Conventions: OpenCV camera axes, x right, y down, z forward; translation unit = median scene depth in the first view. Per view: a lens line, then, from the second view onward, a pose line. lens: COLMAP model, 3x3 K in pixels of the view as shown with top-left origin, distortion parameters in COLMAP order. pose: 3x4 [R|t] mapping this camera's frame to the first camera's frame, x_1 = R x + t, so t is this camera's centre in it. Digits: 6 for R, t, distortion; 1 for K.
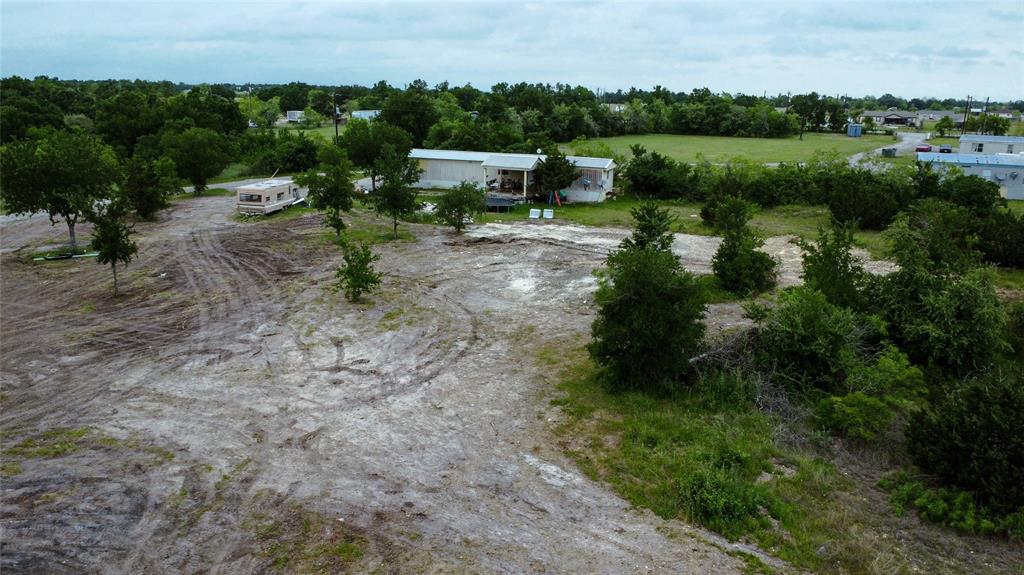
lens RADIAL K [[787.8, 0, 512.6], [0, 787.8, 287.1], [0, 0, 1]] dist [0.001303, -0.006081]
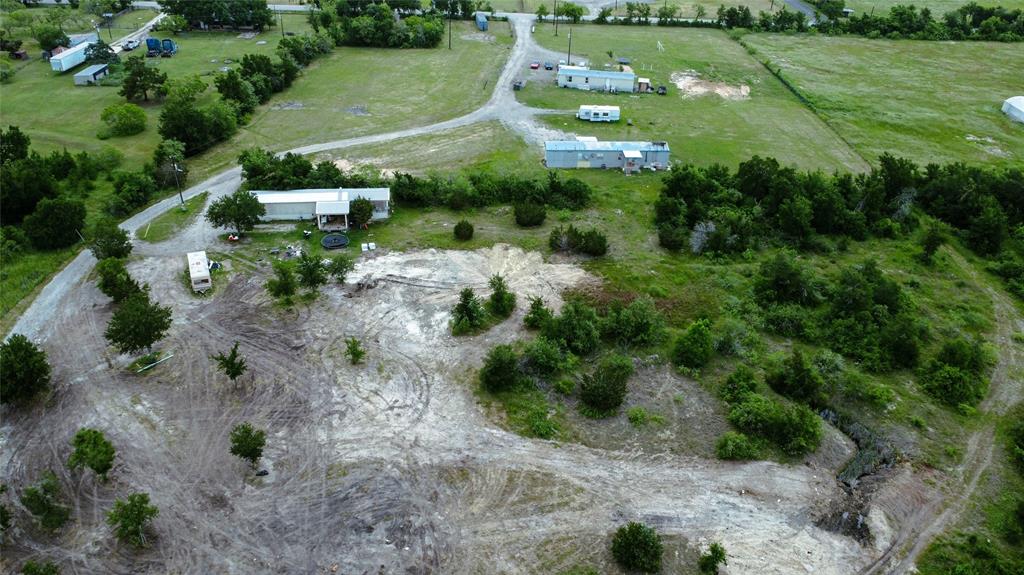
lens RADIAL K [[787.8, 0, 512.1], [0, 787.8, 287.8], [0, 0, 1]] dist [0.001303, -0.006081]
pose [[0.885000, -0.244247, 0.396382, -1.042237], [0.117100, 0.940752, 0.318236, -1.378852], [-0.450626, -0.235222, 0.861166, -1.778716]]
